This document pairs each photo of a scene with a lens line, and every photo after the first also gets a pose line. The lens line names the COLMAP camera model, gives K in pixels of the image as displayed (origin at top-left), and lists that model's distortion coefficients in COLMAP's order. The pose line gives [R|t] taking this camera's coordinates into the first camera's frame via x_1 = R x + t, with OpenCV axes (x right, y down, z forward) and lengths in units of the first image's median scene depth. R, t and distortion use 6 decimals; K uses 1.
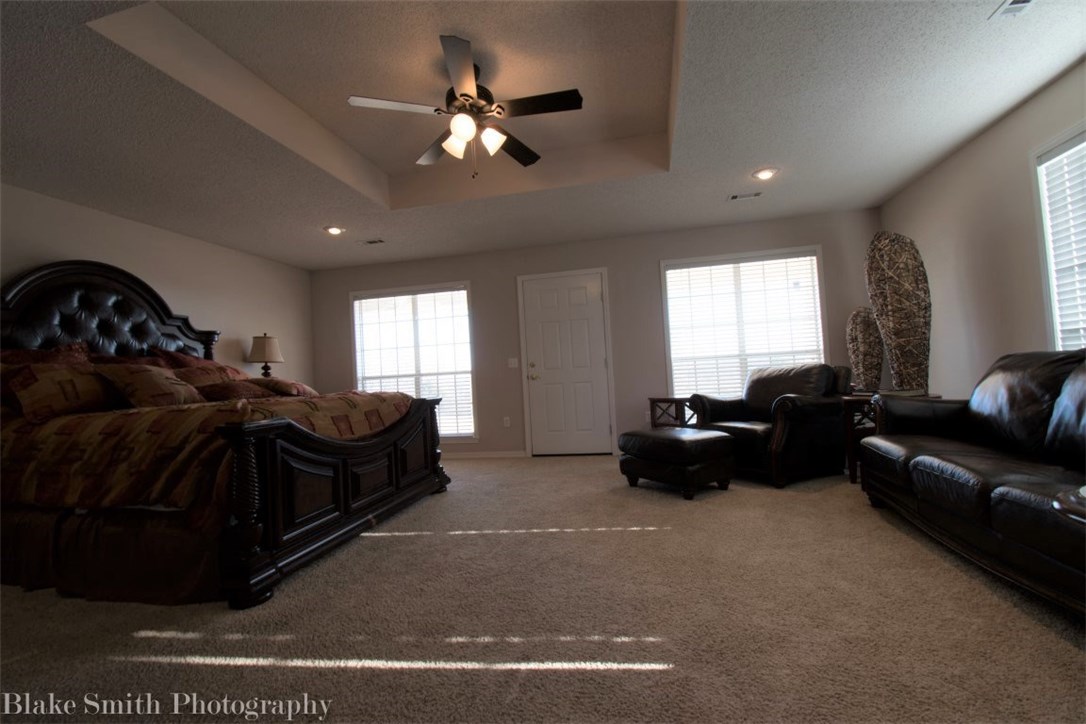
lens RADIAL K [[479.2, 0, 546.0], [0, 479.2, 360.0], [0, 0, 1]] dist [0.023237, -0.026224]
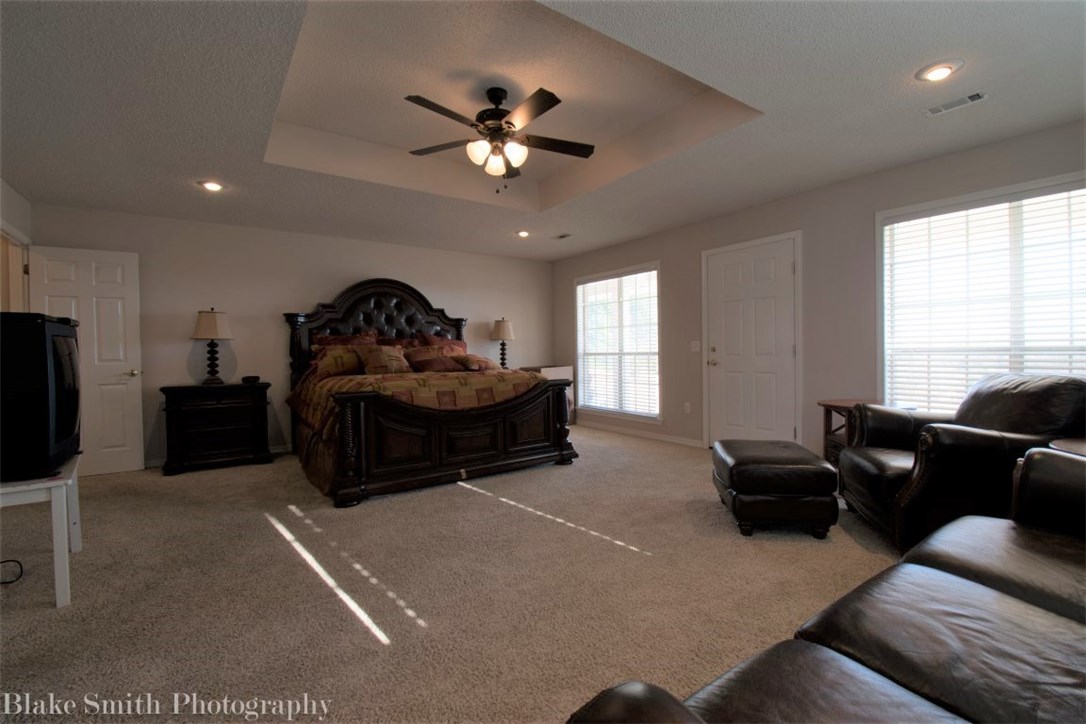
lens RADIAL K [[479.2, 0, 546.0], [0, 479.2, 360.0], [0, 0, 1]] dist [0.023237, -0.026224]
pose [[0.734671, 0.055122, -0.676181, 0.480388], [-0.002804, 0.996932, 0.078224, -0.053909], [0.678418, -0.055573, 0.732571, 0.160724]]
